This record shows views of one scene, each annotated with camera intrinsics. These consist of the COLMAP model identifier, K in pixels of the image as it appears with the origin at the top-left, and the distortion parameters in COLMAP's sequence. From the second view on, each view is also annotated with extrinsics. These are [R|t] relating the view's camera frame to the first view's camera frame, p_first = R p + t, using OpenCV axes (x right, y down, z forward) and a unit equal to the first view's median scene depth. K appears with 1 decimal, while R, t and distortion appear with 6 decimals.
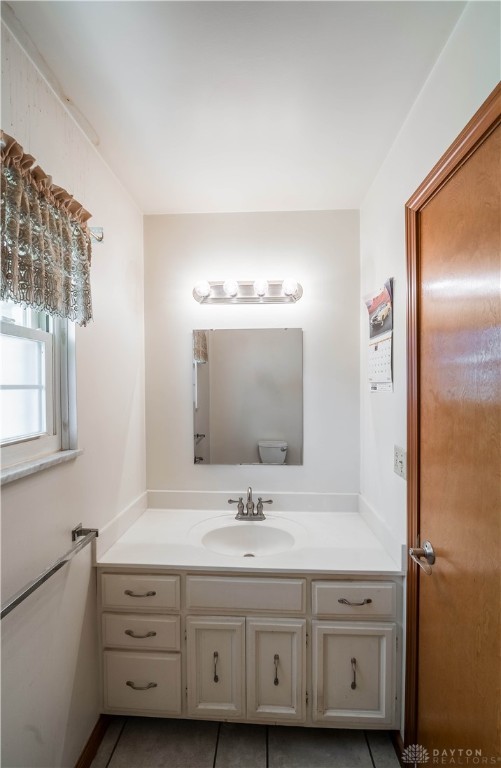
lens RADIAL K [[314.6, 0, 246.3], [0, 314.6, 386.4], [0, 0, 1]] dist [-0.007246, 0.000092]
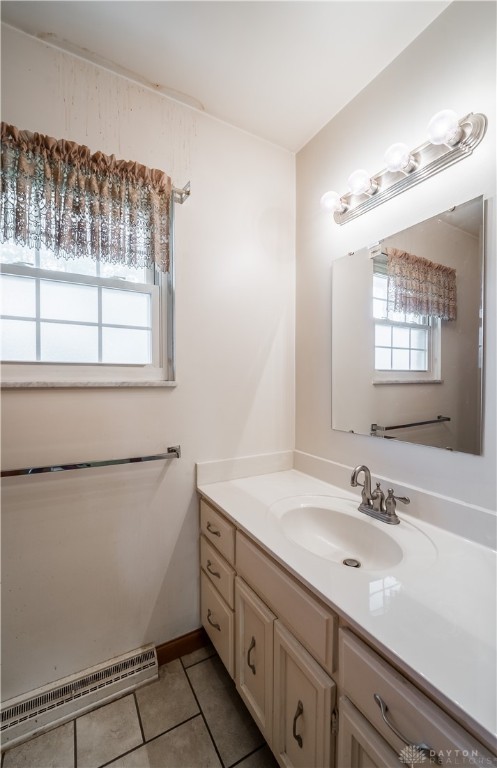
lens RADIAL K [[314.6, 0, 247.6], [0, 314.6, 383.1], [0, 0, 1]] dist [-0.007246, 0.000092]
pose [[0.556297, 0.021060, -0.830717, 0.453919], [-0.009982, 0.999776, 0.018661, 0.140187], [0.830924, -0.002088, 0.556383, 0.435650]]
